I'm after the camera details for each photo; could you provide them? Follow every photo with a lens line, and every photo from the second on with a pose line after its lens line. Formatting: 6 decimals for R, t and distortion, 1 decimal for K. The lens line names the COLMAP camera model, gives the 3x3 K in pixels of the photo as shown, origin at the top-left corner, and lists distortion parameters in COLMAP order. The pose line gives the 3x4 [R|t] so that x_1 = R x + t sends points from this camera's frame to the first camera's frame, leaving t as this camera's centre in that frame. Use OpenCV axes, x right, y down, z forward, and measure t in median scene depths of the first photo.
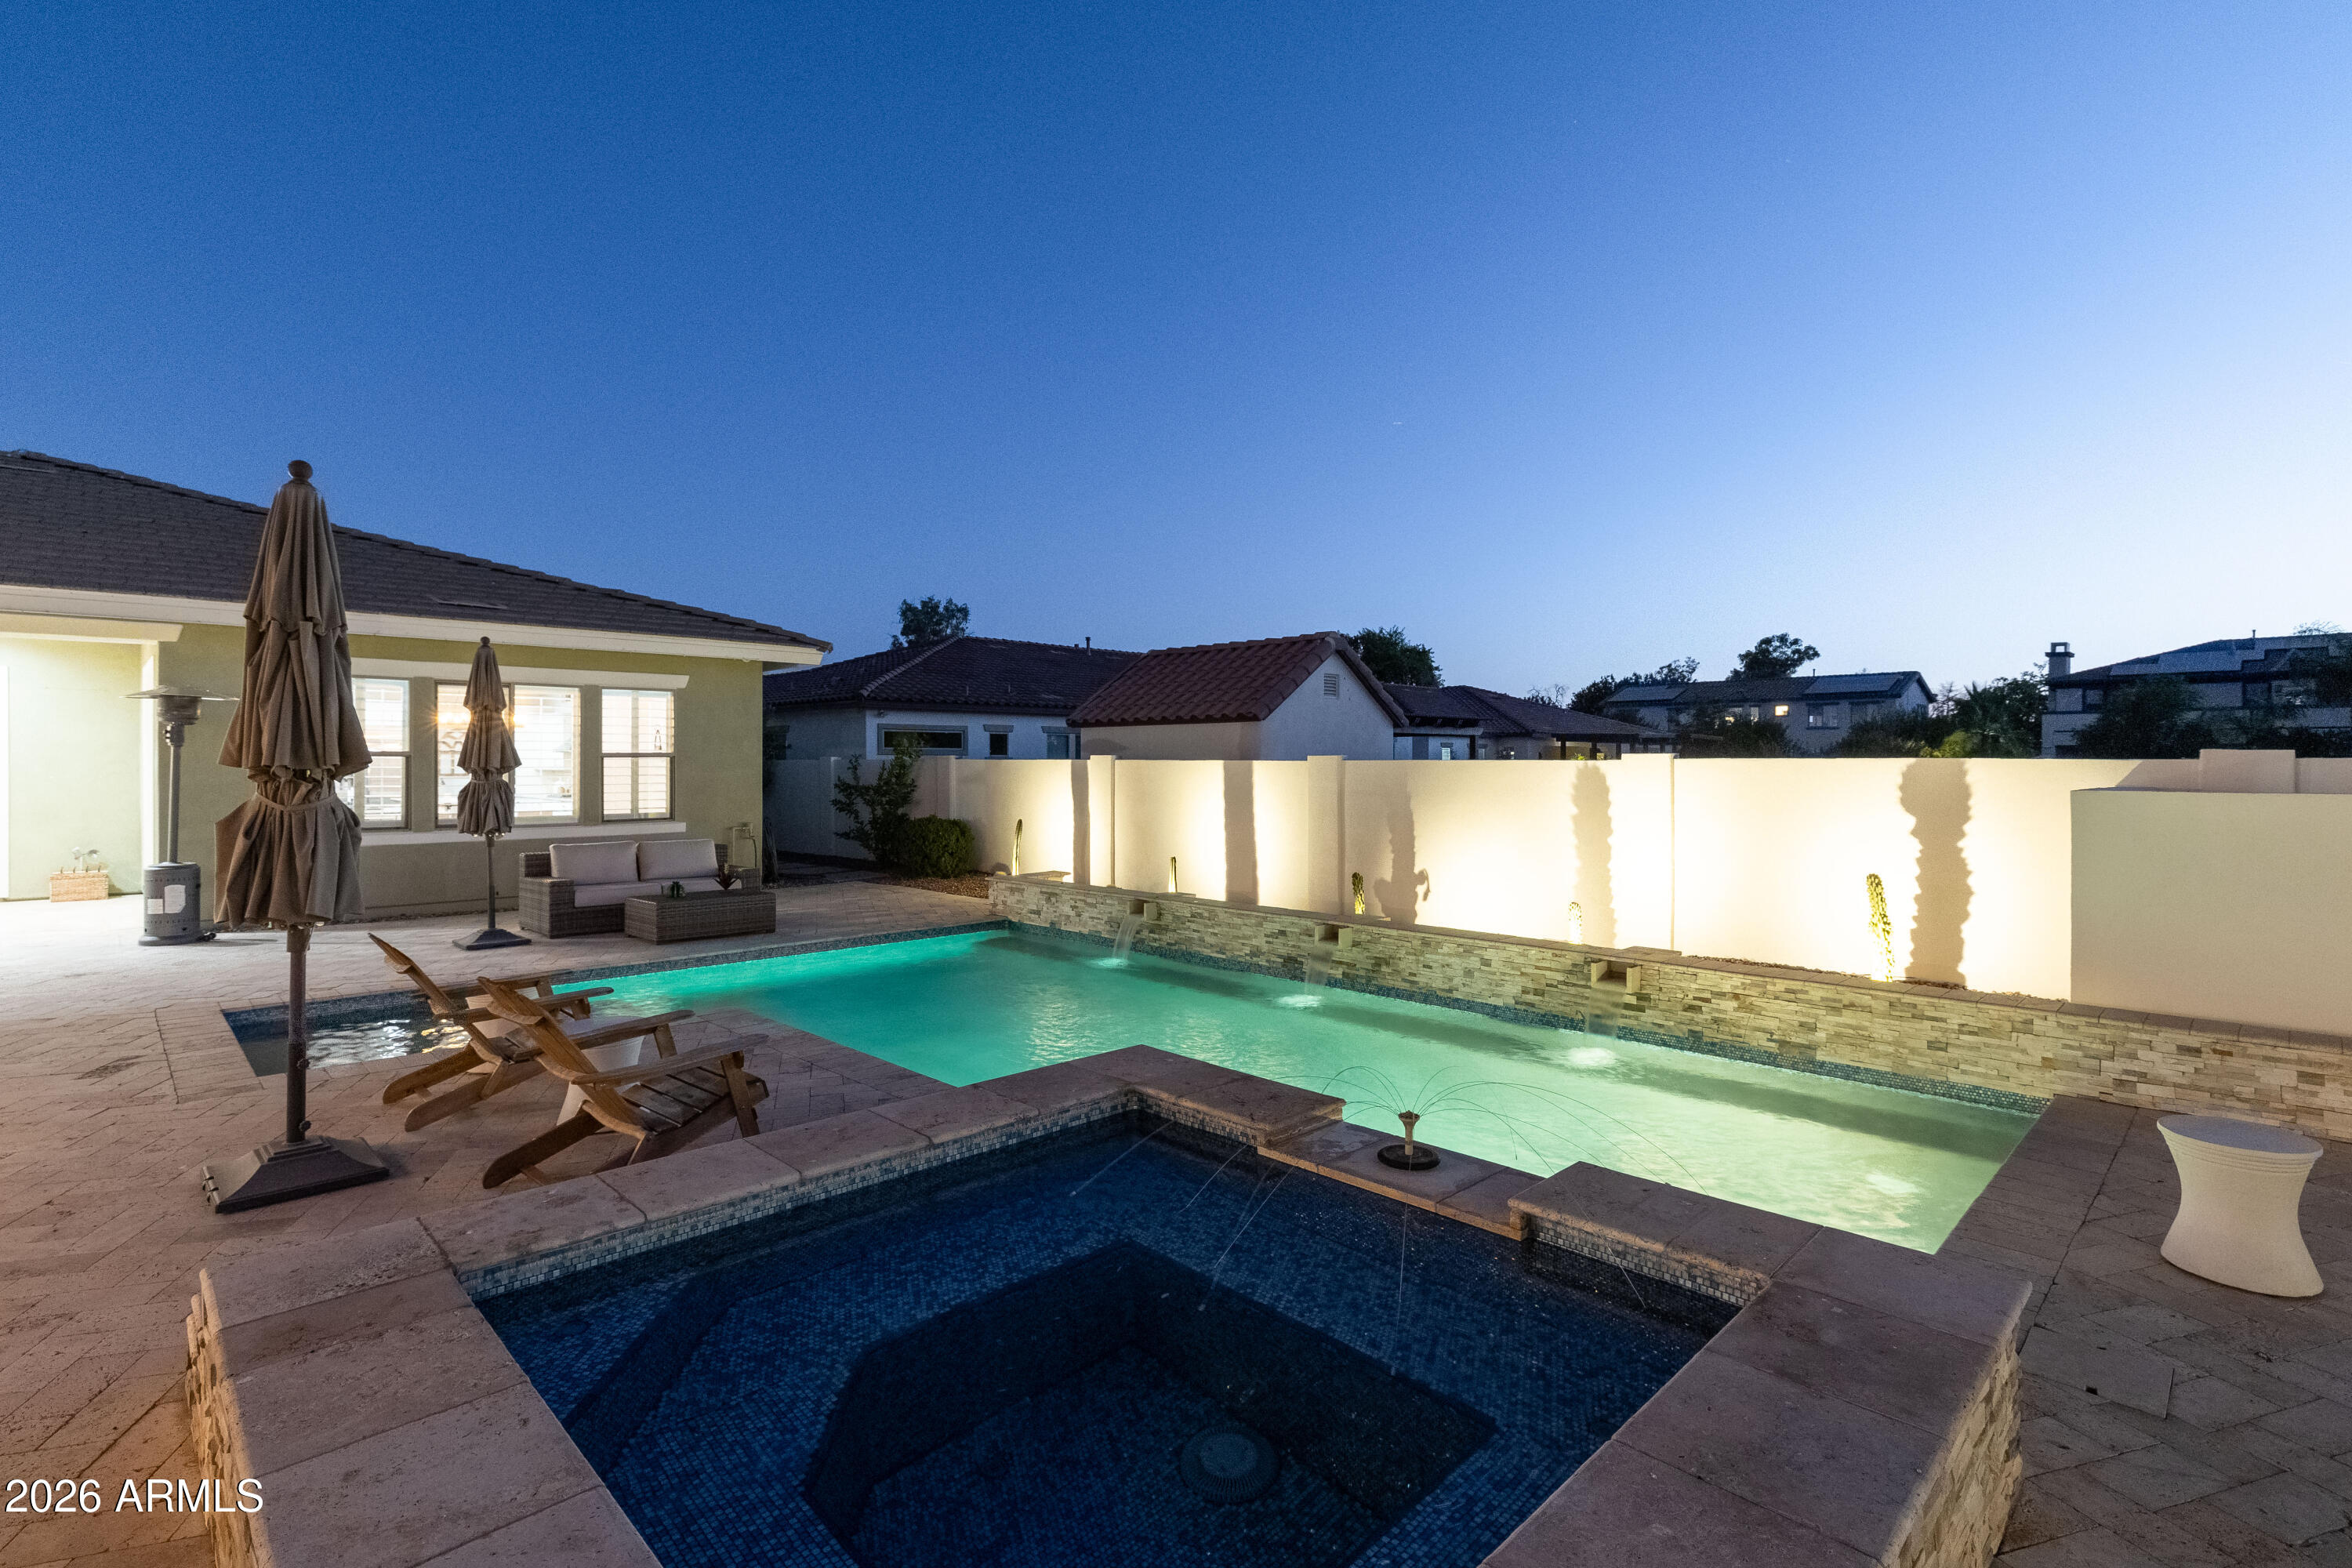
lens RADIAL K [[1107.2, 0, 1179.3], [0, 1107.2, 765.9], [0, 0, 1]] dist [-0.000894, 0.001460]
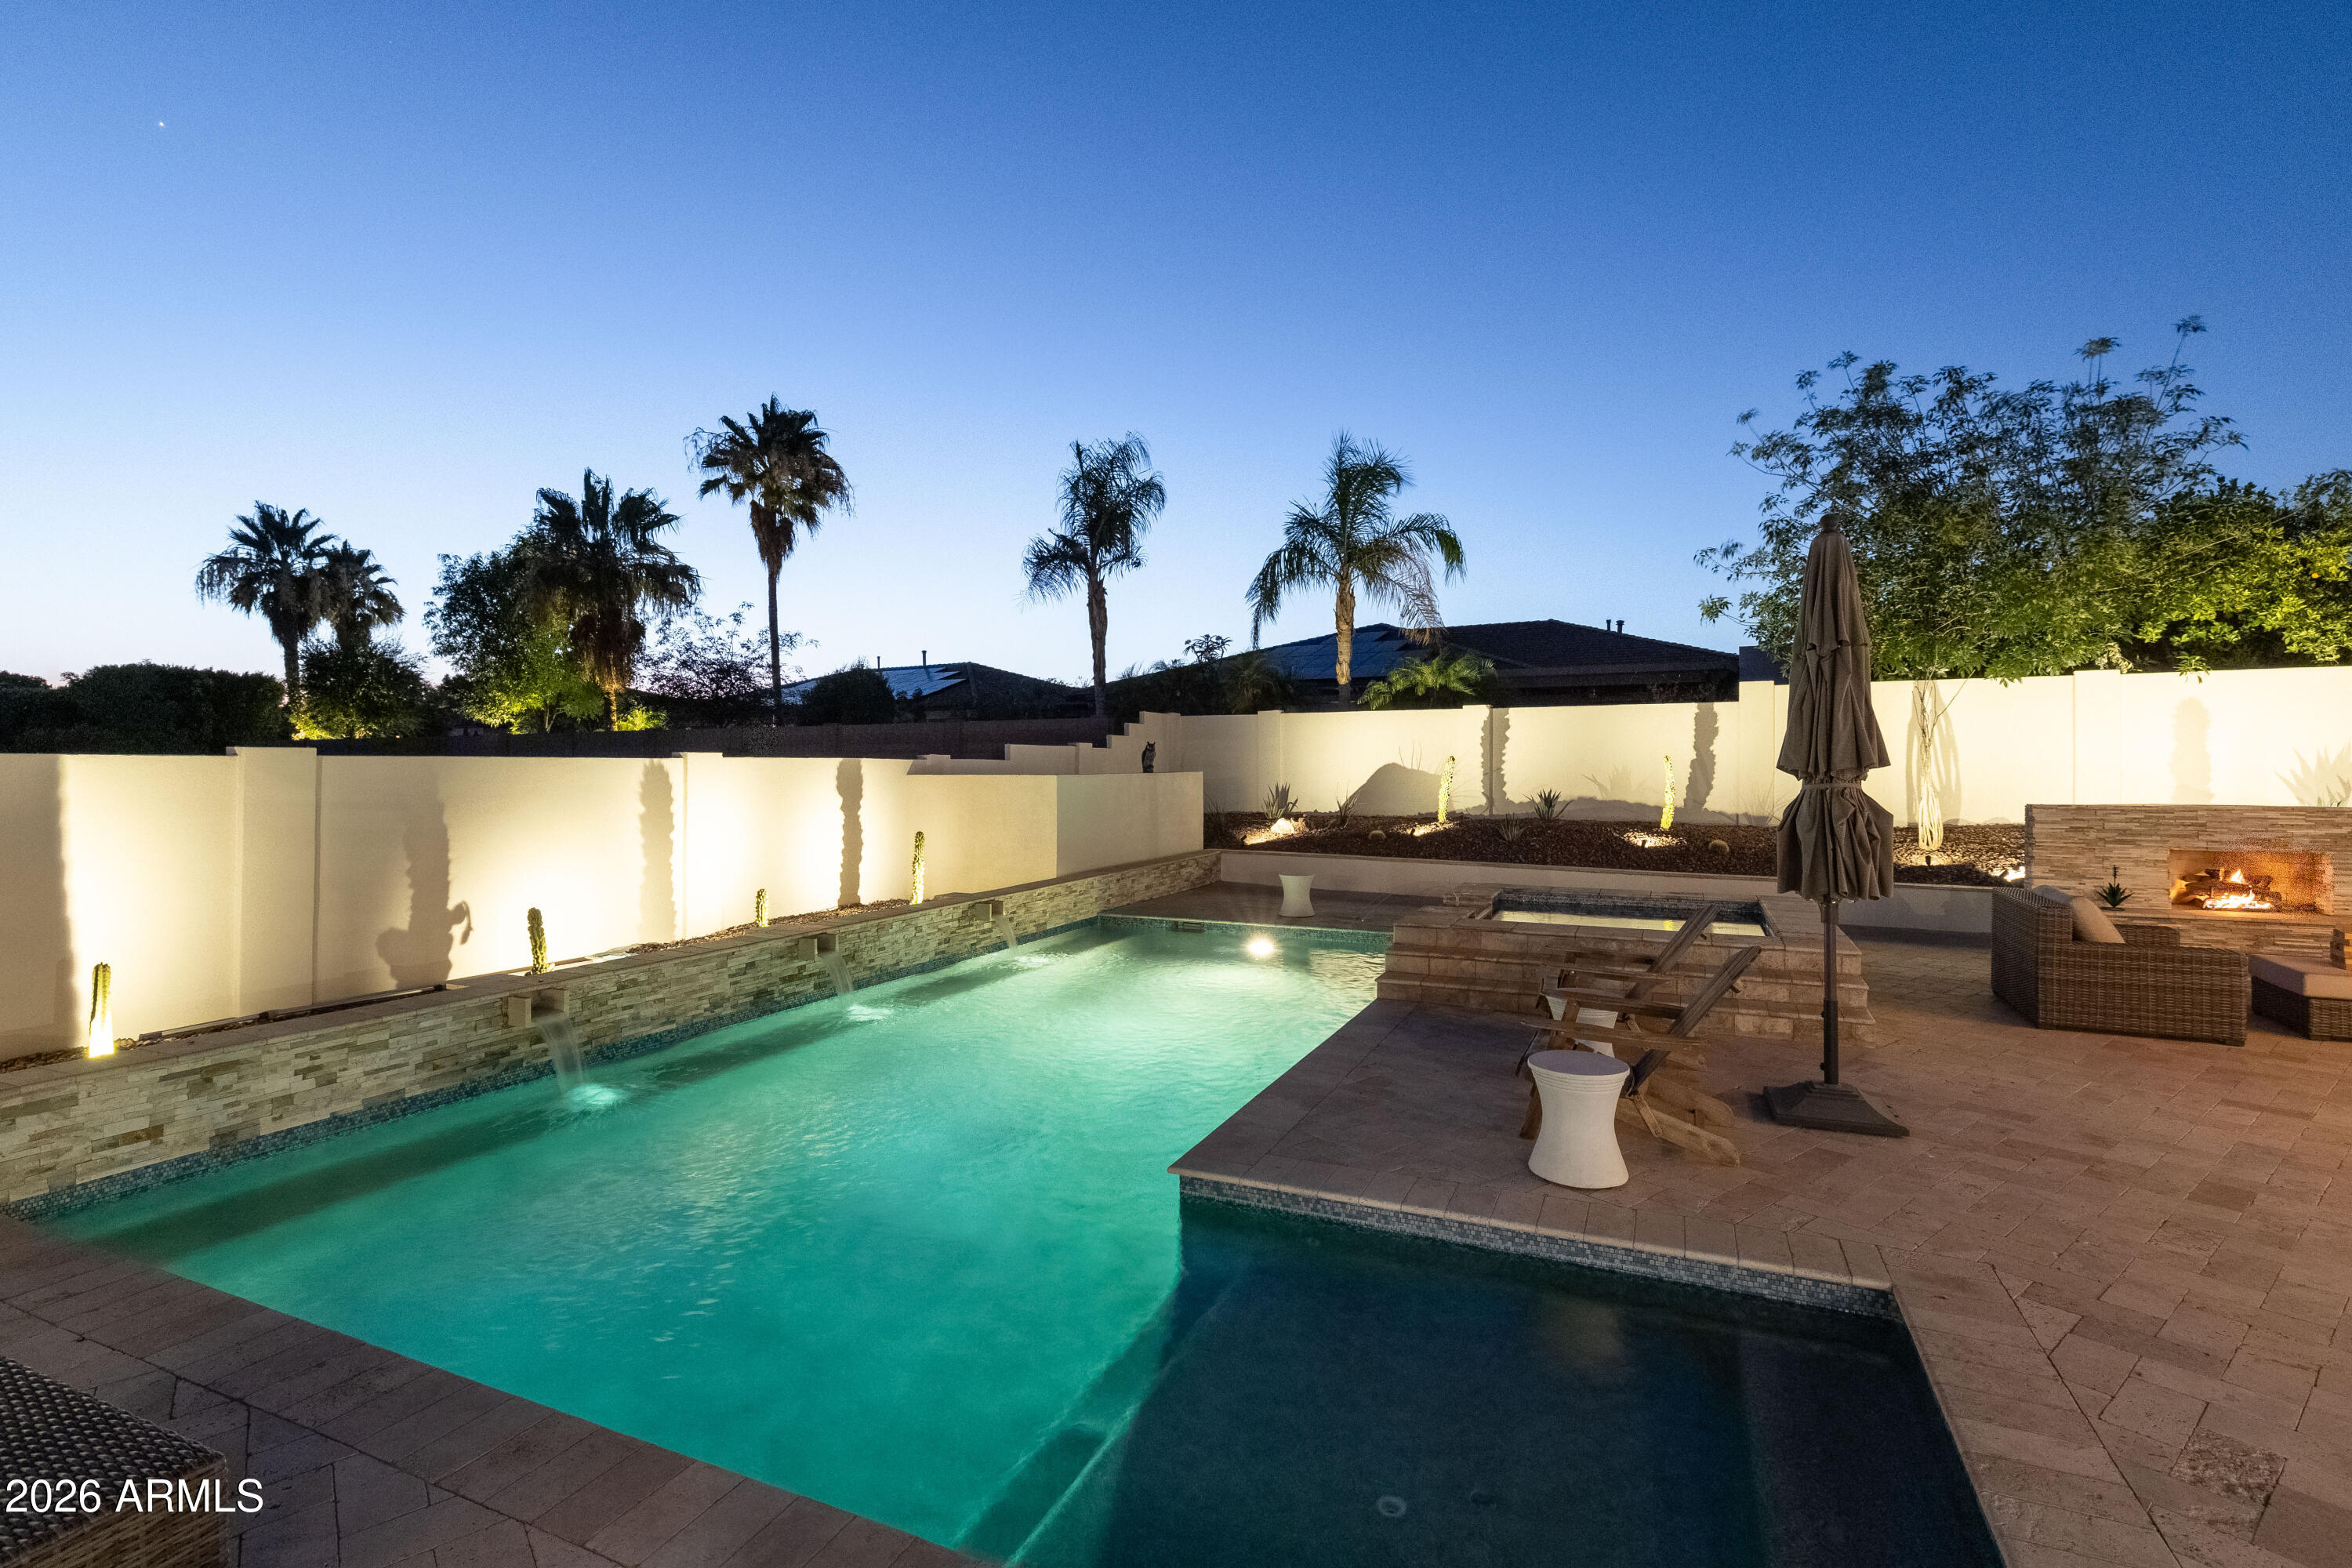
lens RADIAL K [[1107.2, 0, 1172.4], [0, 1107.2, 774.0], [0, 0, 1]] dist [-0.000894, 0.001460]
pose [[-0.357056, -0.011639, 0.934010, -0.584772], [-0.000547, 0.999925, 0.012251, -0.002406], [-0.934083, 0.003863, -0.357036, 0.736925]]
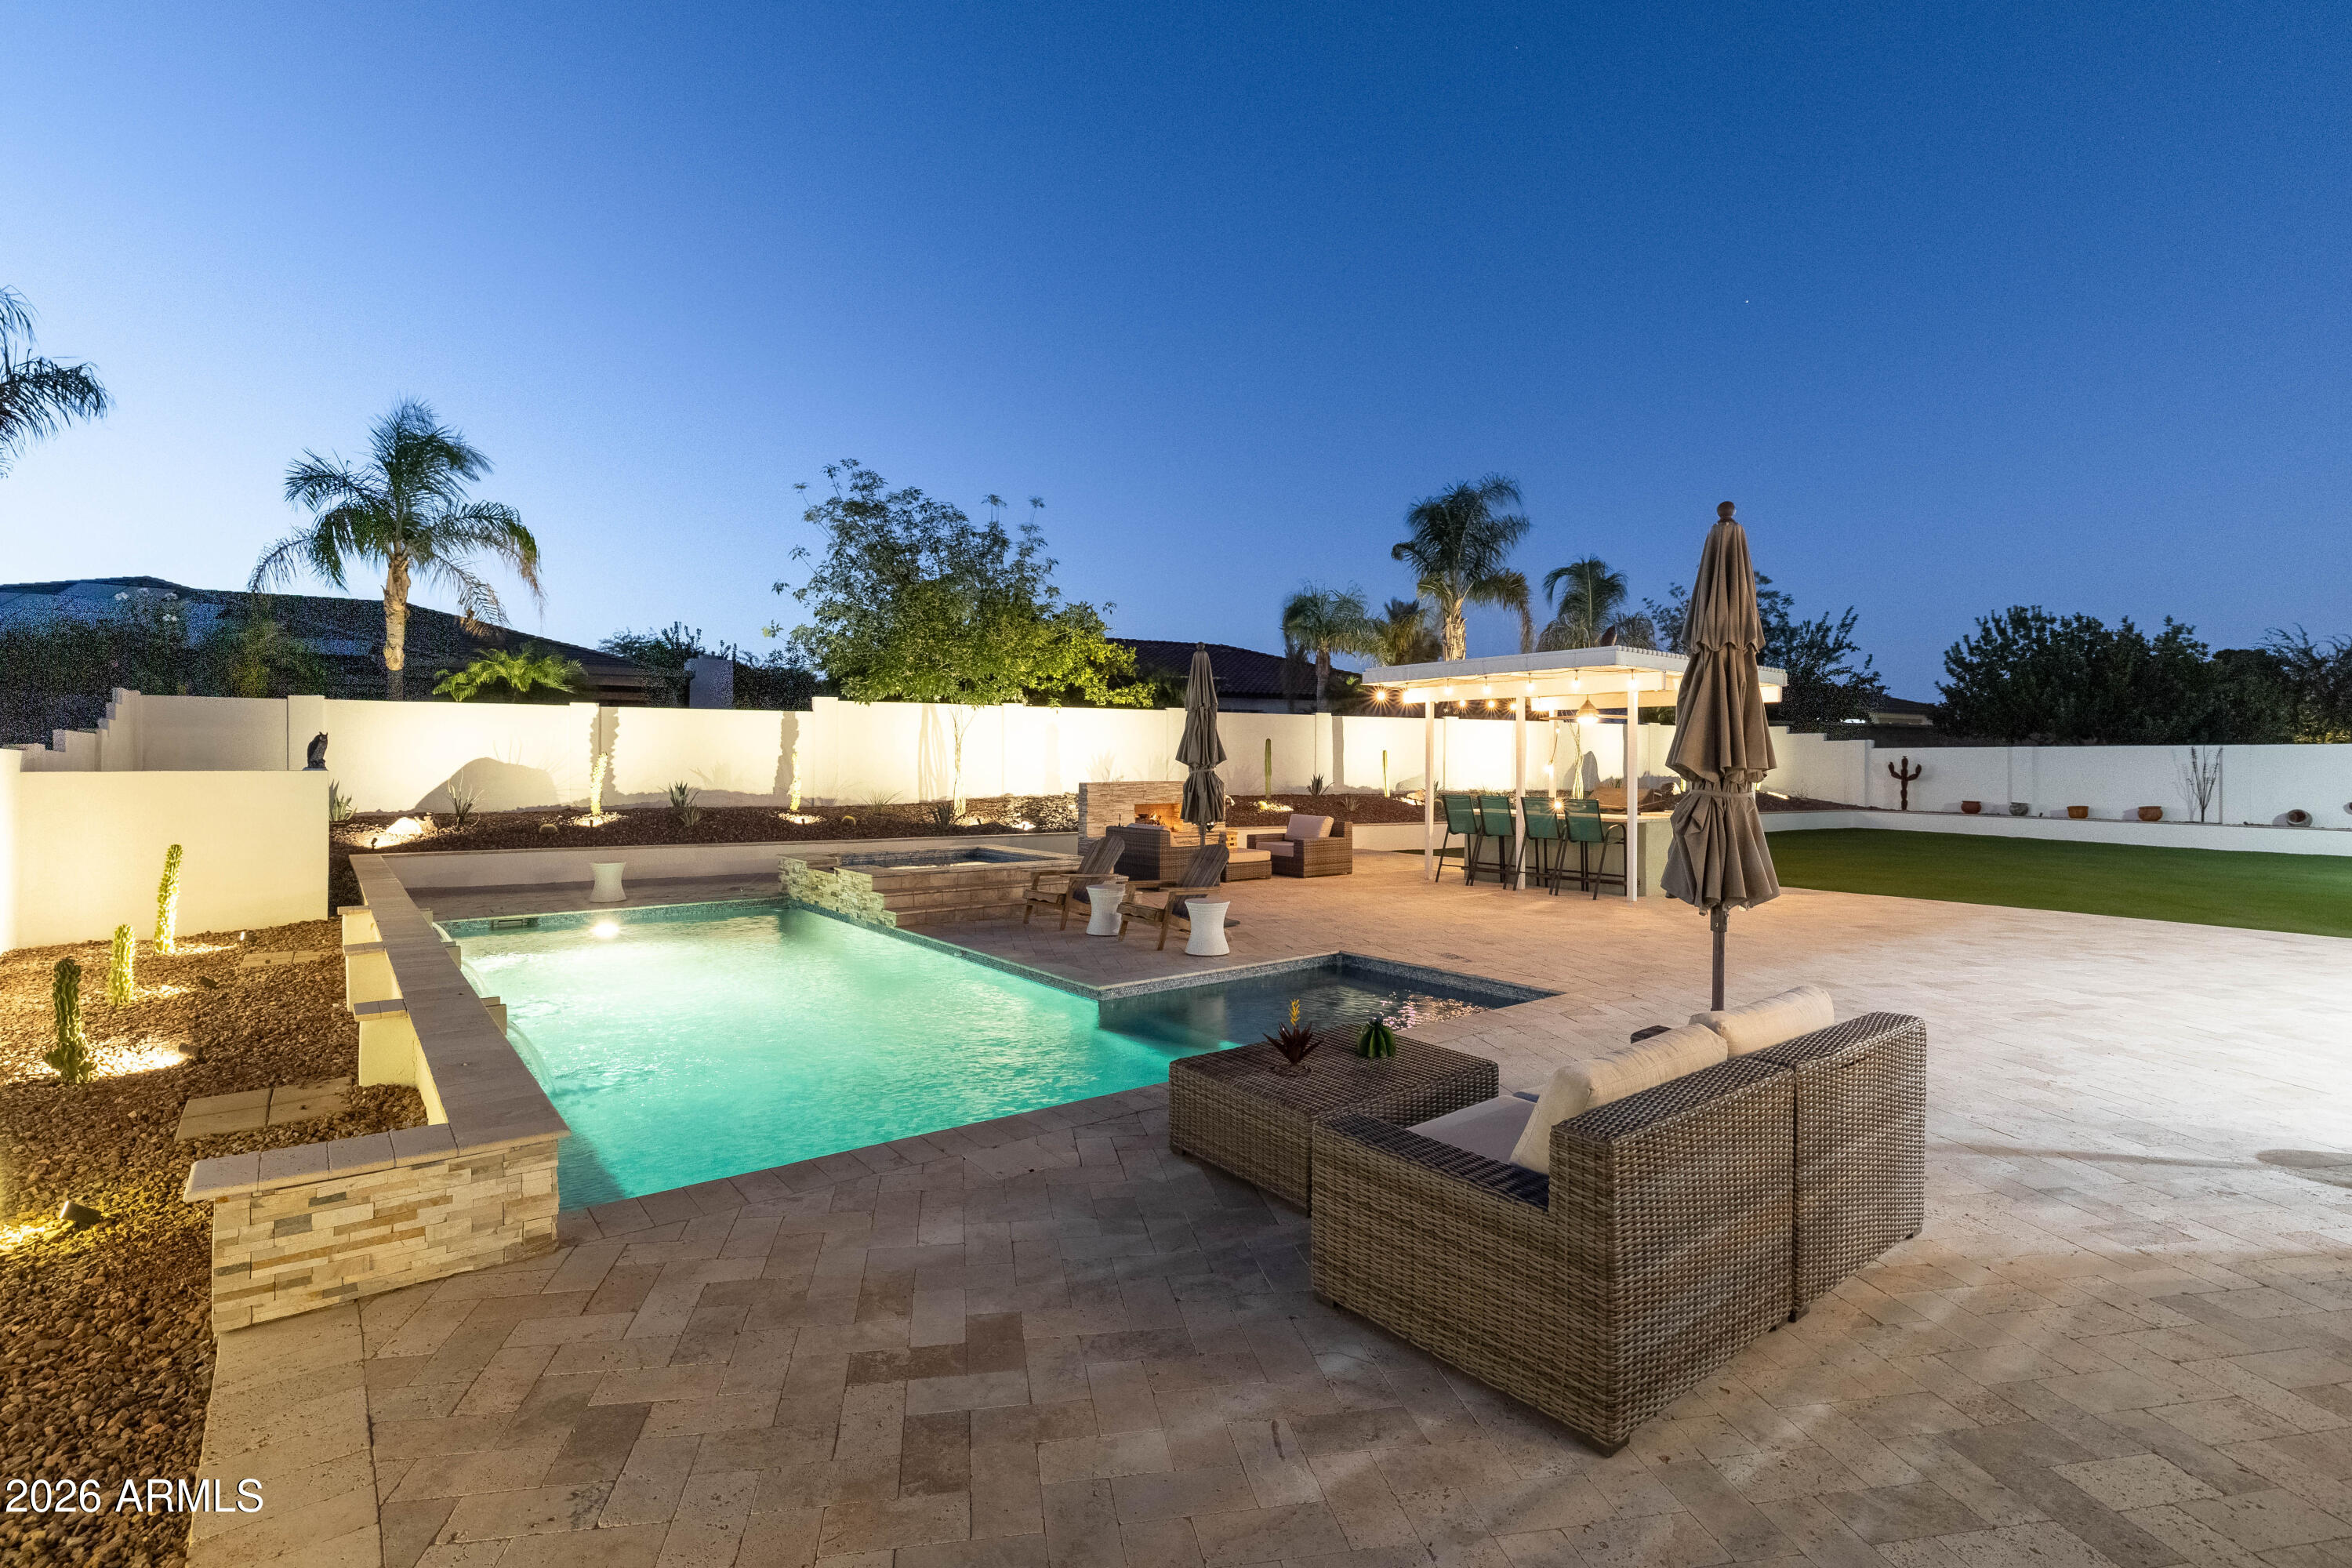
lens RADIAL K [[1107.2, 0, 1161.5], [0, 1107.2, 774.5], [0, 0, 1]] dist [-0.000894, 0.001460]
pose [[-0.991705, -0.007743, 0.128300, -0.365940], [-0.006067, 0.999891, 0.013451, -0.001751], [-0.128391, 0.012561, -0.991644, 1.238814]]
